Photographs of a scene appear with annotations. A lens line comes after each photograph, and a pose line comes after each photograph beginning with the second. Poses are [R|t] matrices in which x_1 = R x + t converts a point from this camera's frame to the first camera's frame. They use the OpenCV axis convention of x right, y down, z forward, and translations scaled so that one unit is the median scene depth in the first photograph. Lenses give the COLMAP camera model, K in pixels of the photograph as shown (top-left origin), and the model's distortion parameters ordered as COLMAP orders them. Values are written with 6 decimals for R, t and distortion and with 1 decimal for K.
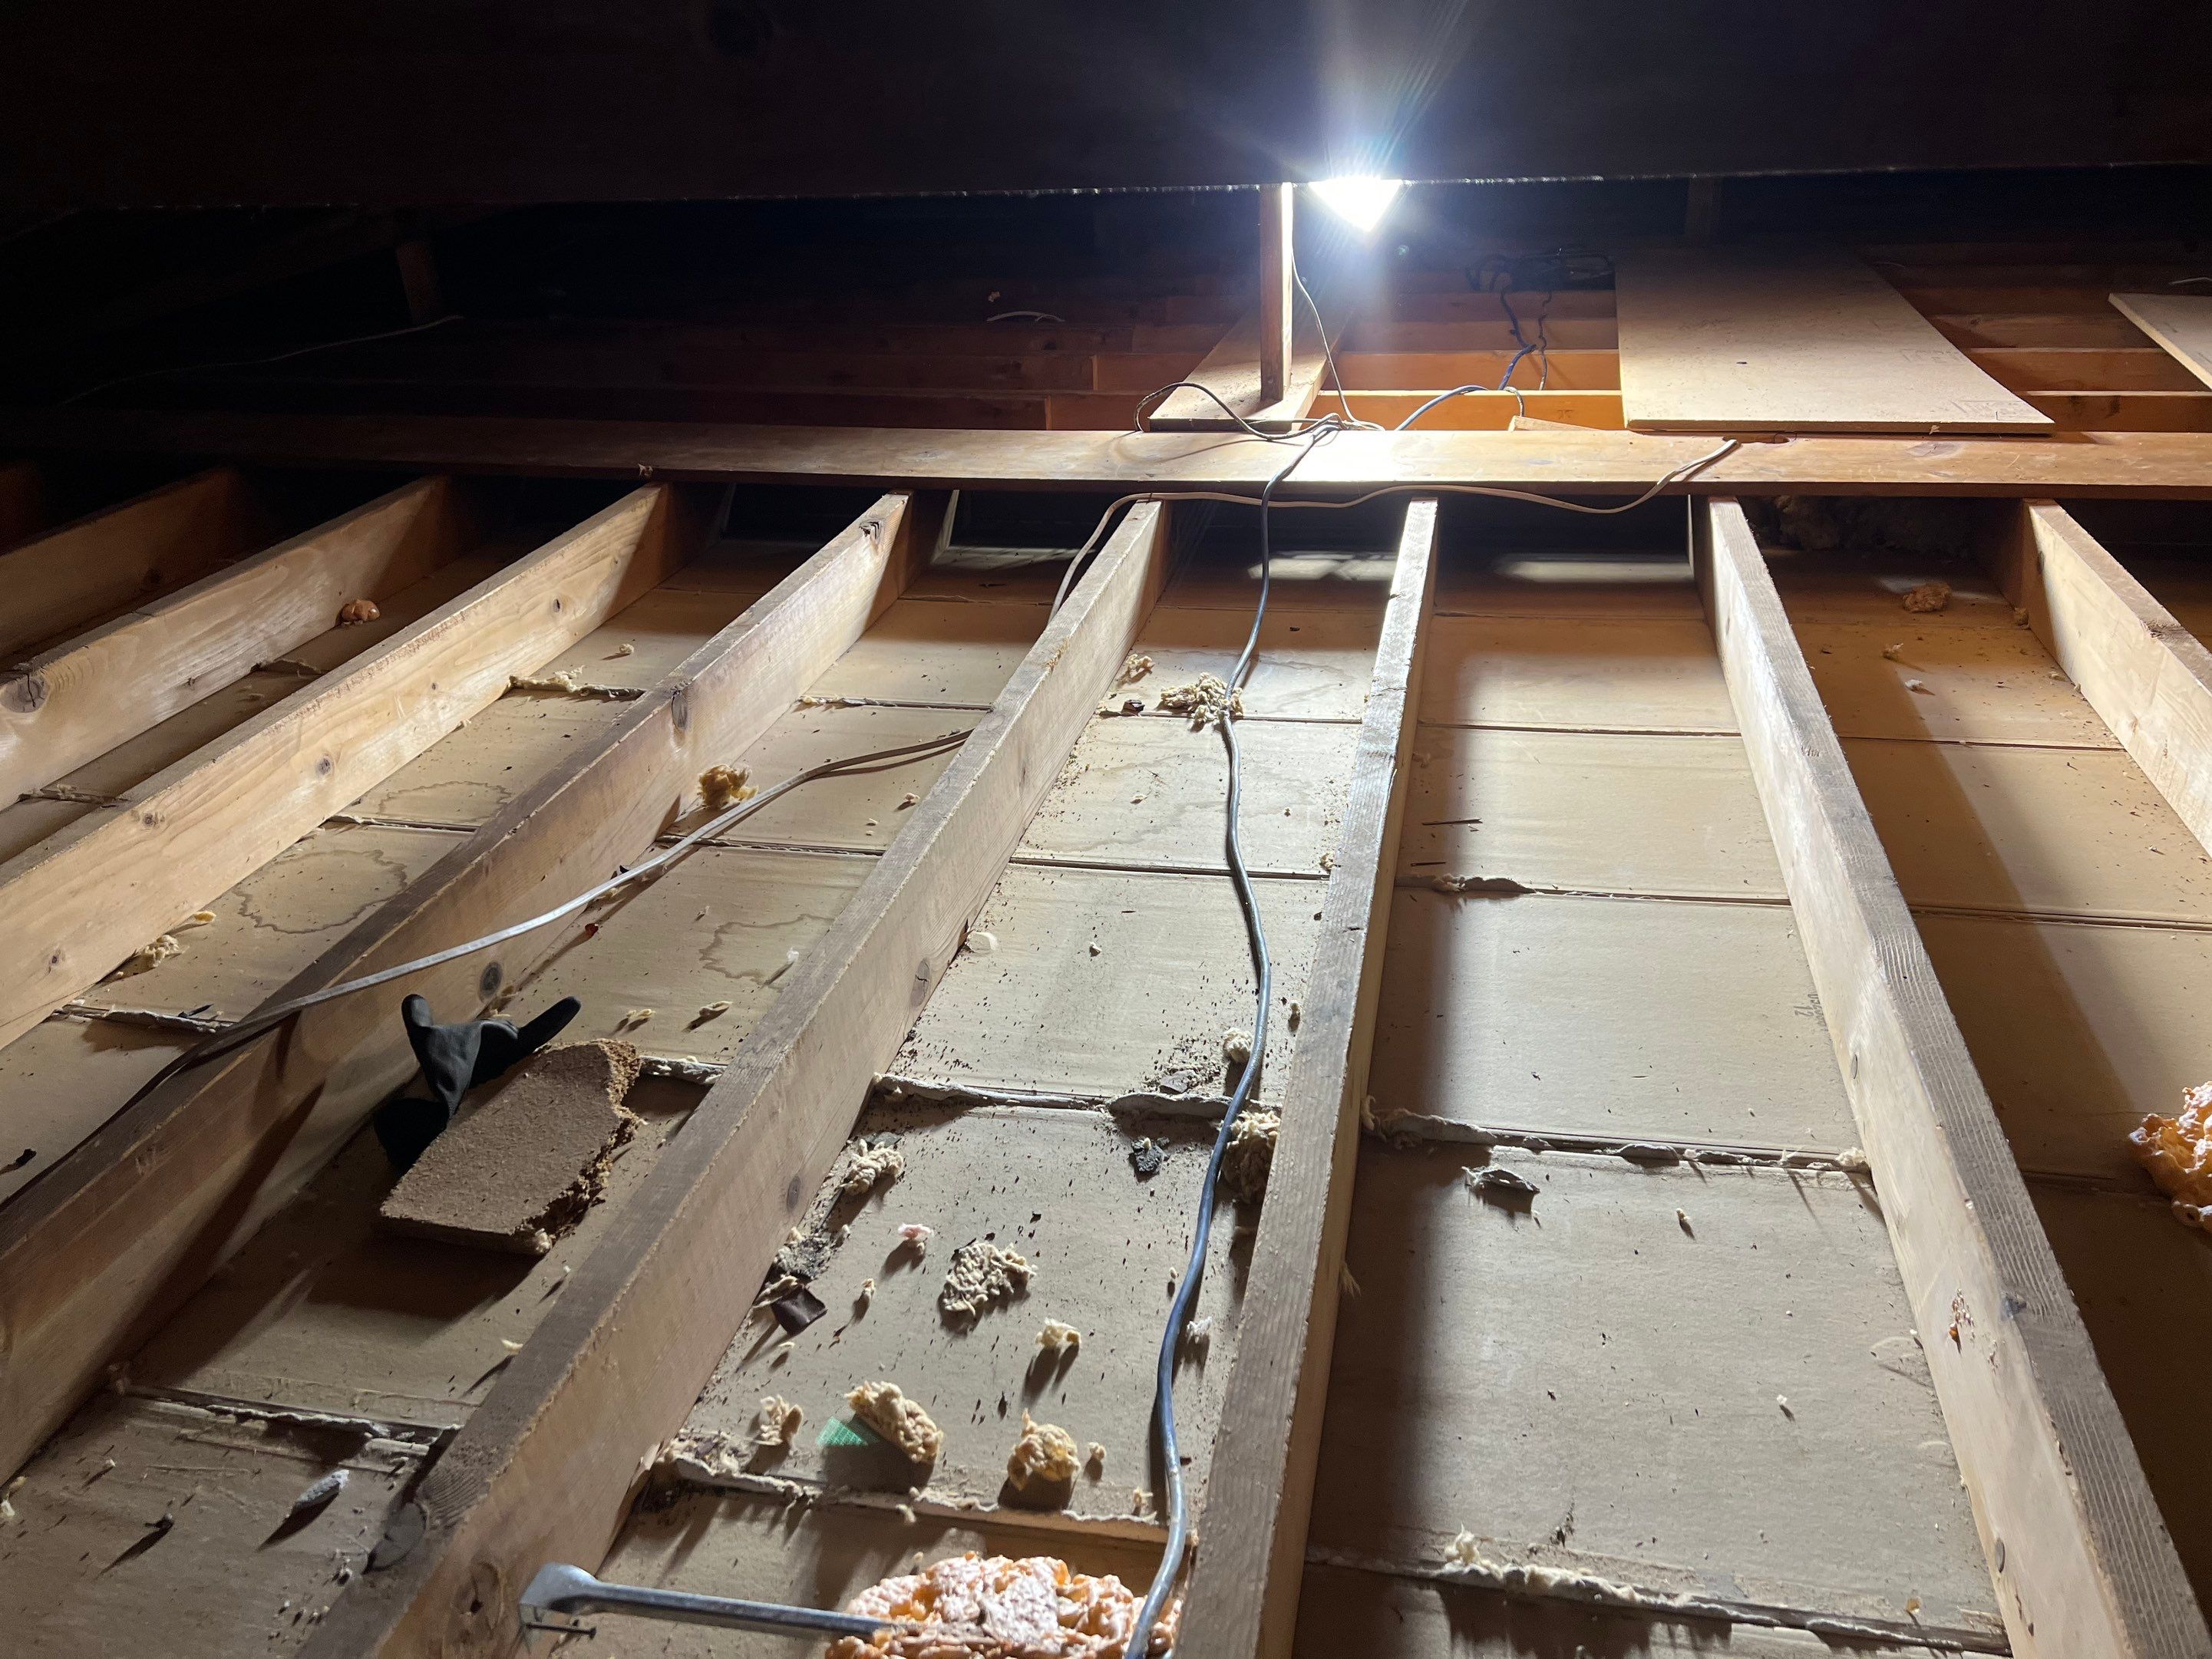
lens RADIAL K [[1671.2, 0, 1106.0], [0, 1671.2, 829.5], [0, 0, 1]] dist [0.060194, -0.082115]
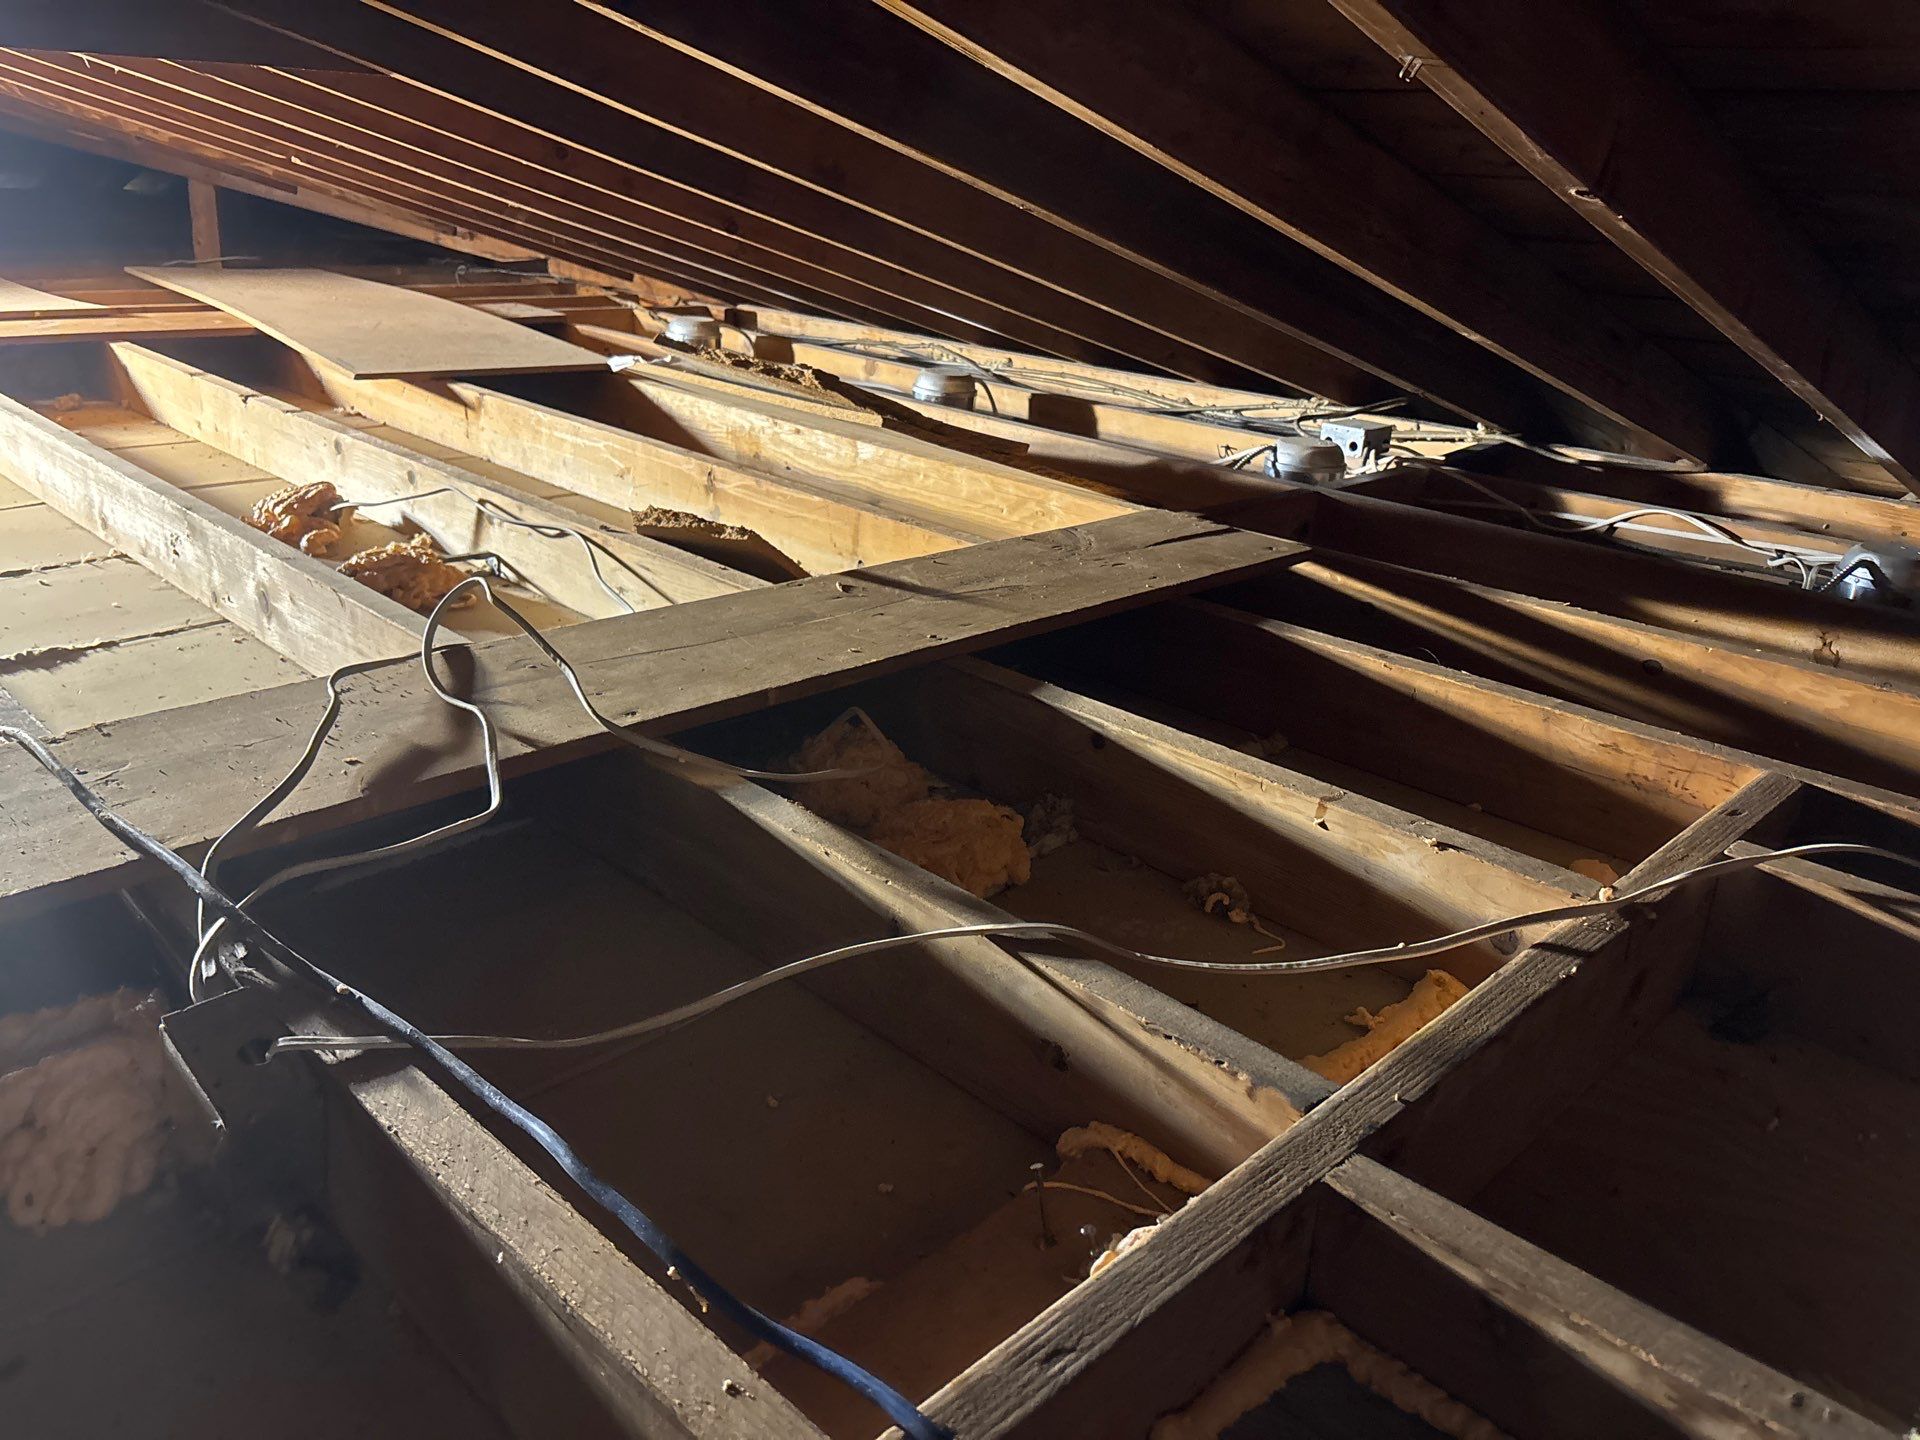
lens RADIAL K [[1450.8, 0, 960.0], [0, 1450.8, 720.0], [0, 0, 1]] dist [0.060194, -0.082115]
pose [[0.532562, -0.238852, 0.811990, -0.371217], [0.294587, 0.951681, 0.086732, 0.375118], [-0.793471, 0.193012, 0.577191, -0.596967]]
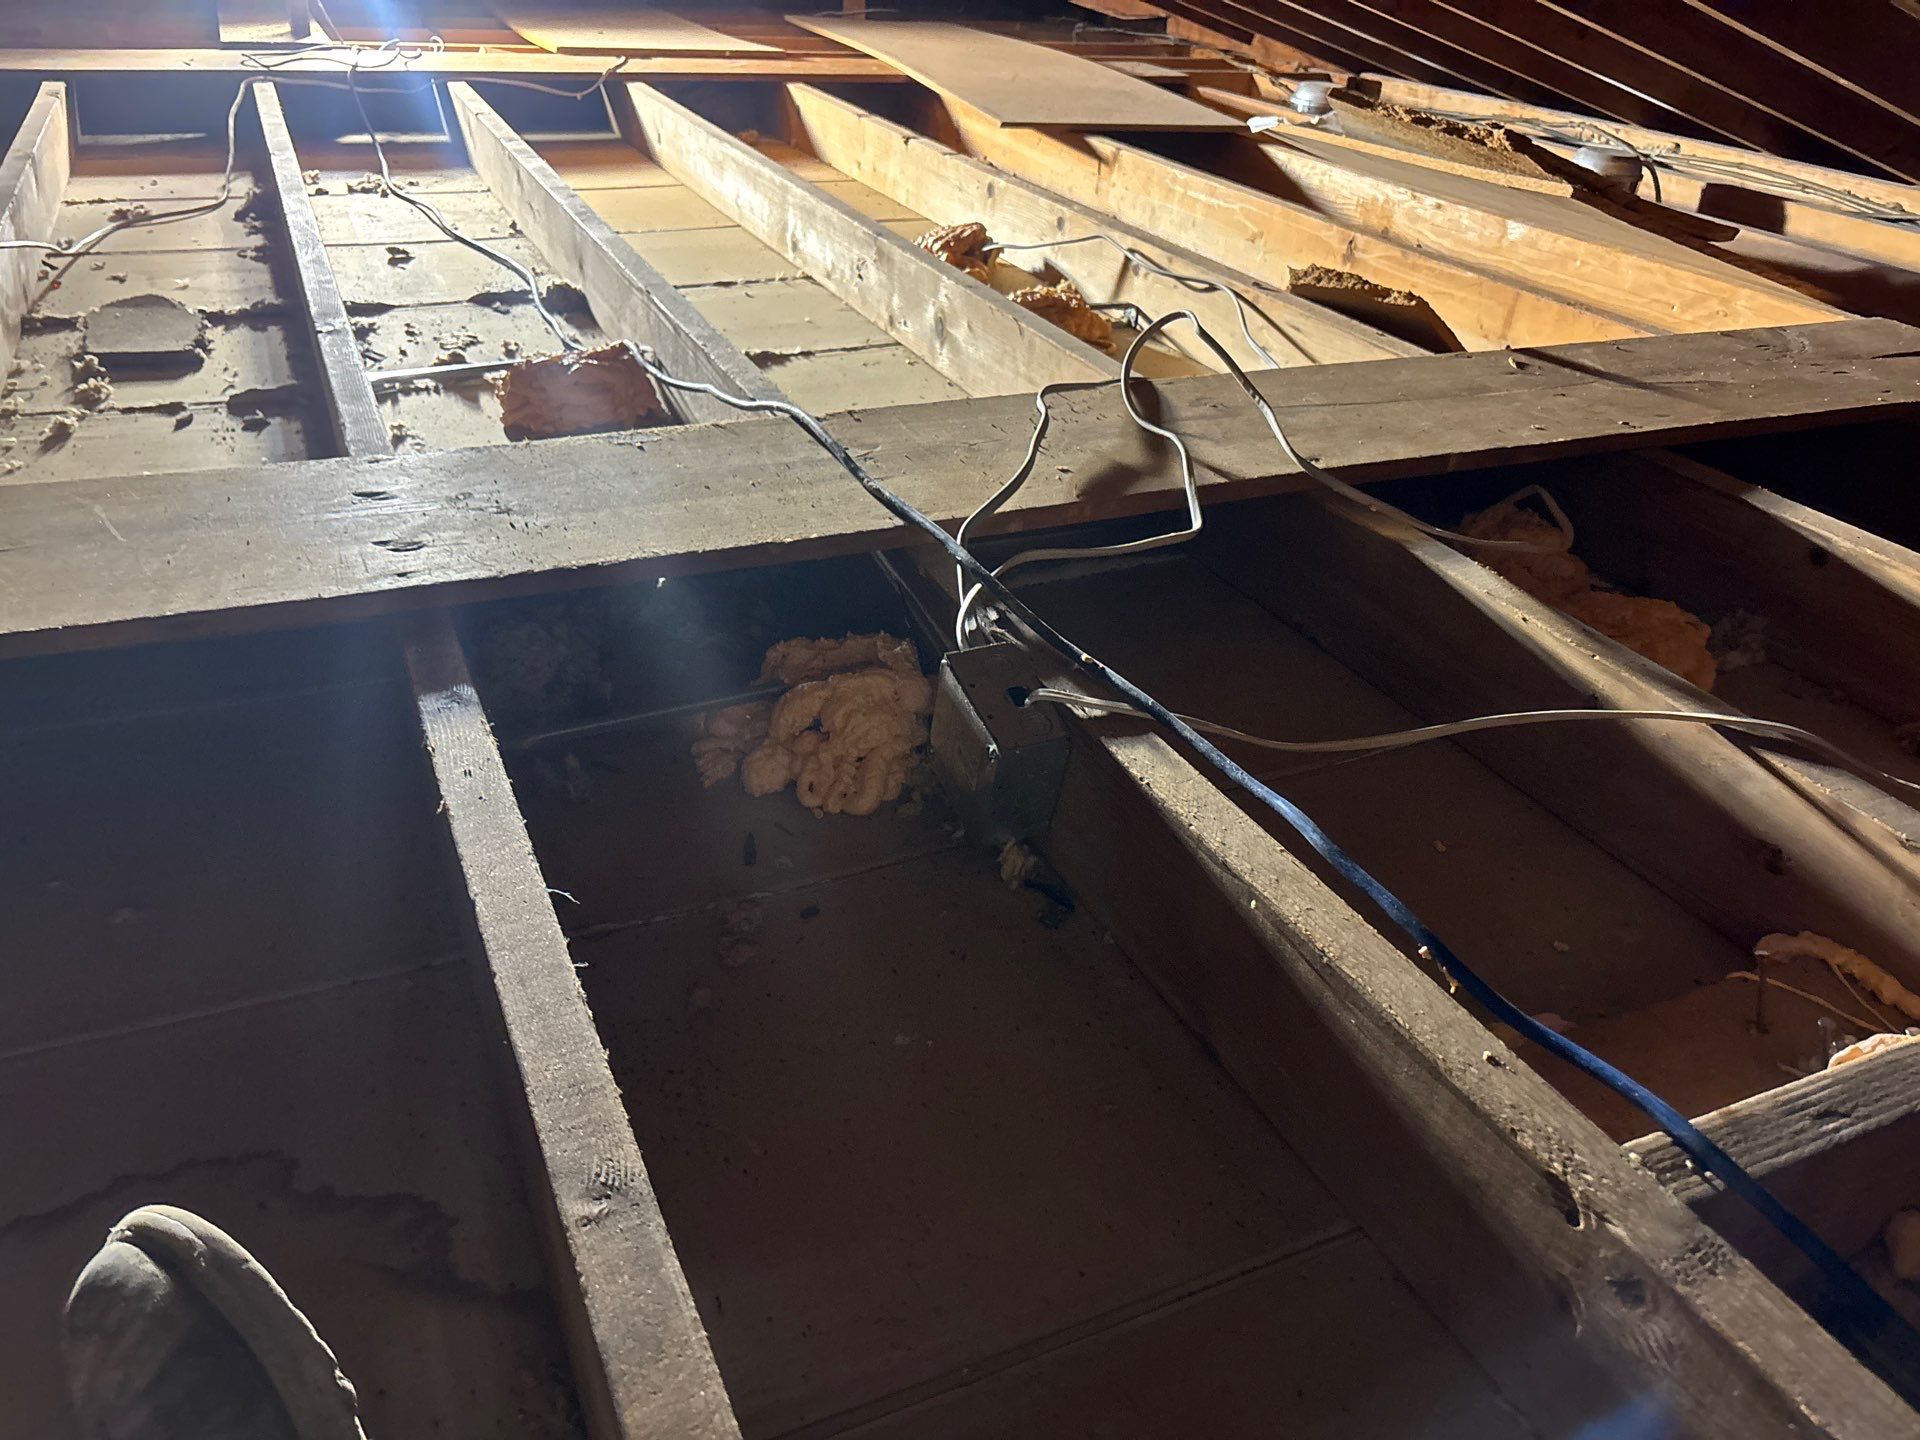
lens RADIAL K [[1450.8, 0, 960.0], [0, 1450.8, 720.0], [0, 0, 1]] dist [0.060194, -0.082115]
pose [[0.798890, -0.222193, 0.558932, -0.450334], [0.174914, 0.974927, 0.137557, 0.382155], [-0.575483, -0.012128, 0.817724, -0.546781]]
